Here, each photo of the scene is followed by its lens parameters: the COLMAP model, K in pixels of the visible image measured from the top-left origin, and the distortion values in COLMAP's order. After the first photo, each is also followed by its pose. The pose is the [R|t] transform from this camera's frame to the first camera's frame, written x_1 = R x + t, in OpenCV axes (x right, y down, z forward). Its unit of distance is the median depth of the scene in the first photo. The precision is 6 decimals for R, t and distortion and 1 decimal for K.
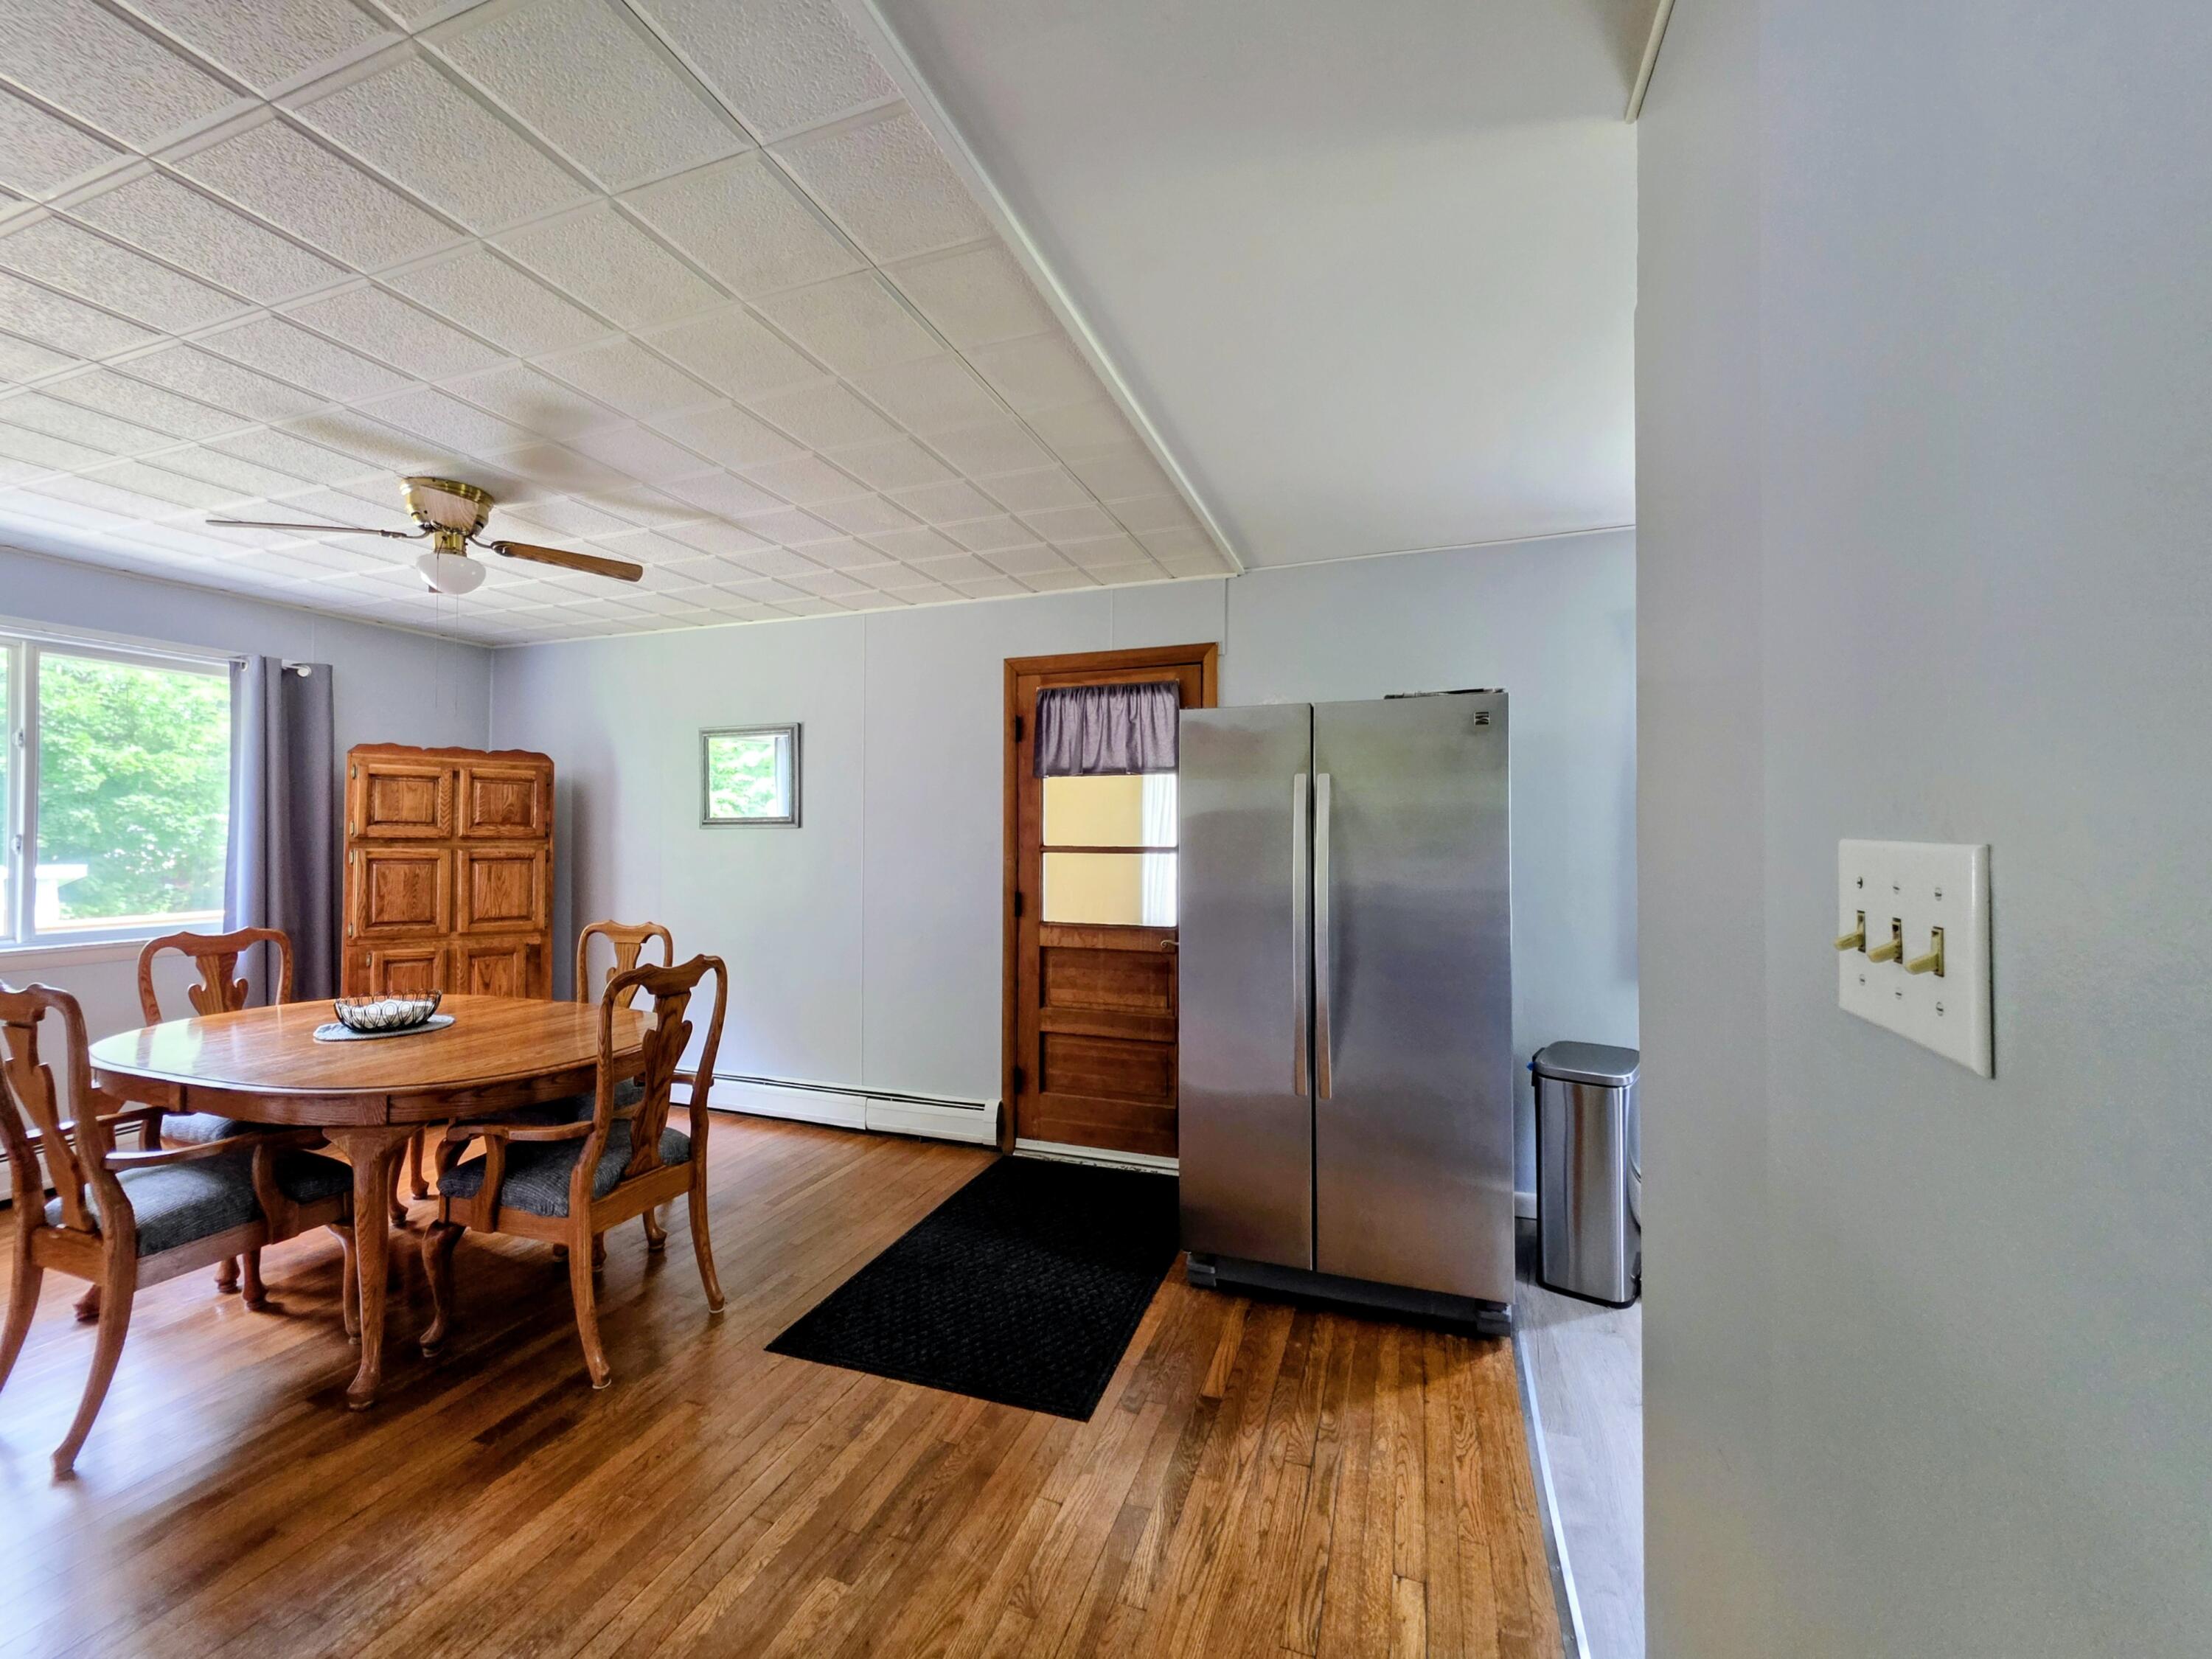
lens RADIAL K [[890.5, 0, 1106.0], [0, 890.5, 829.5], [0, 0, 1]] dist [0.008951, 0.000118]
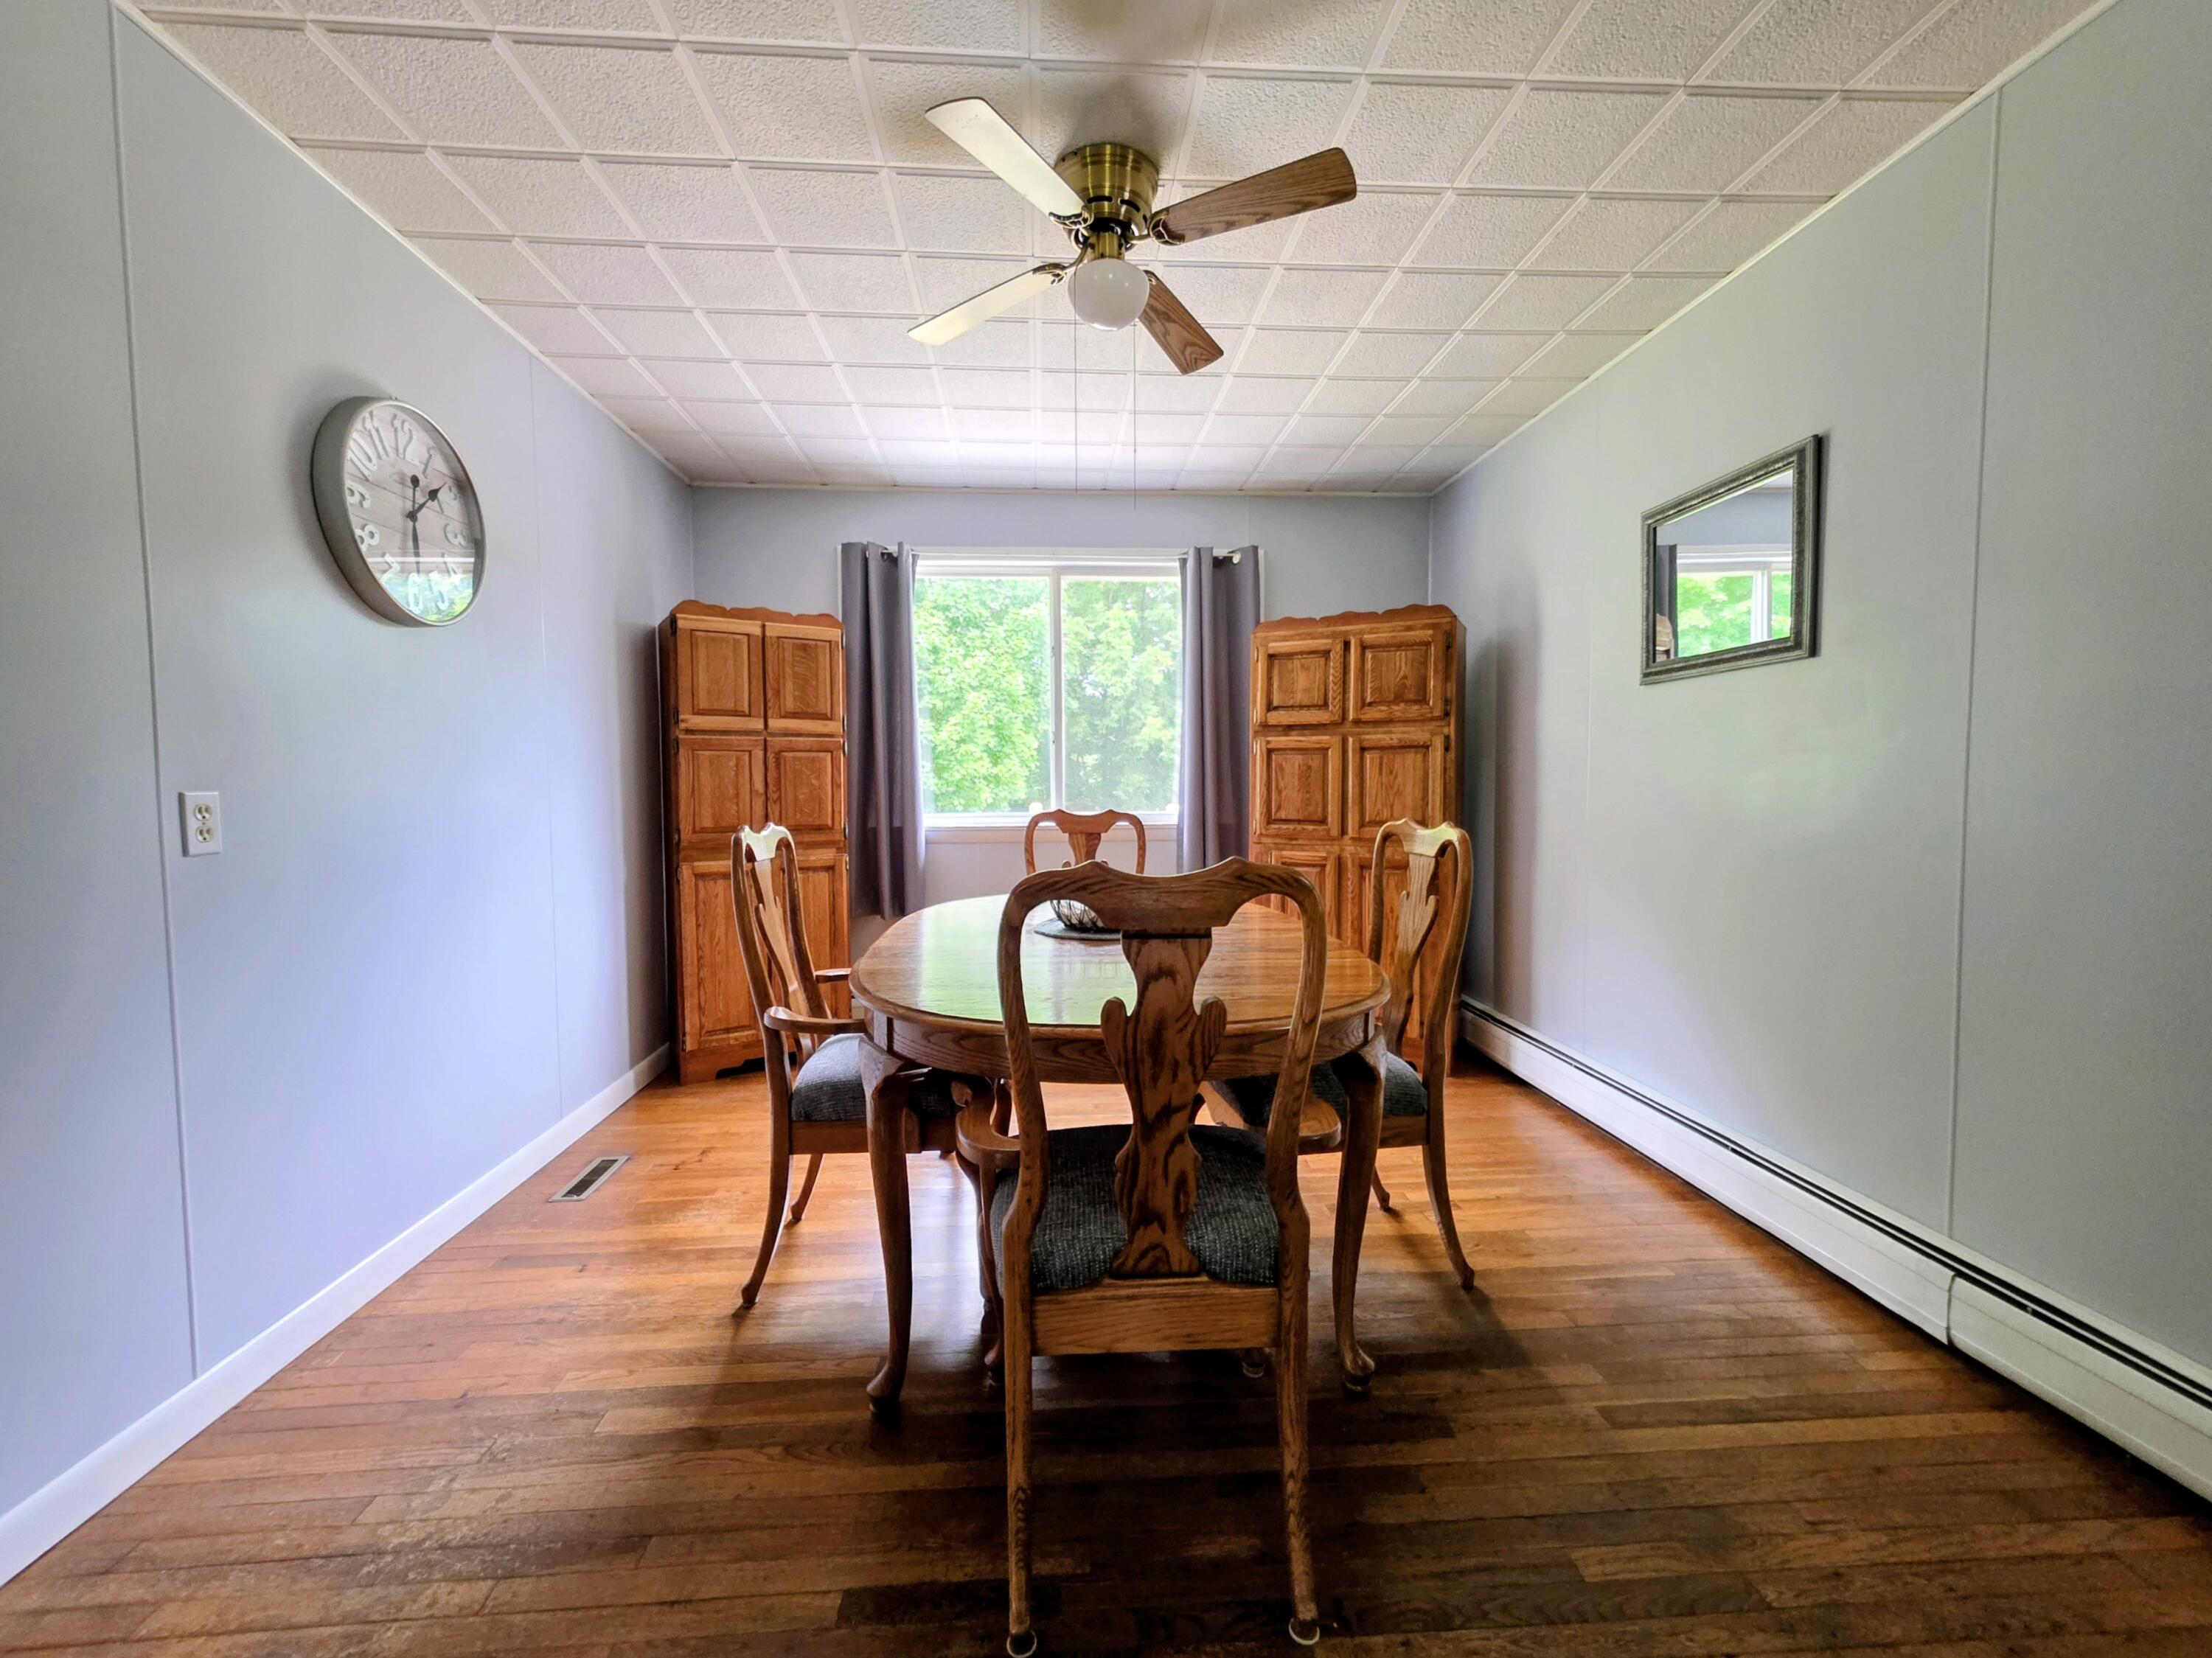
lens RADIAL K [[906.8, 0, 1106.0], [0, 906.8, 829.0], [0, 0, 1]] dist [0.000799, 0.000020]
pose [[0.391197, 0.038659, -0.919495, -0.039126], [0.017507, 0.998624, 0.049434, 0.063025], [0.920141, -0.035436, 0.389981, 0.469653]]
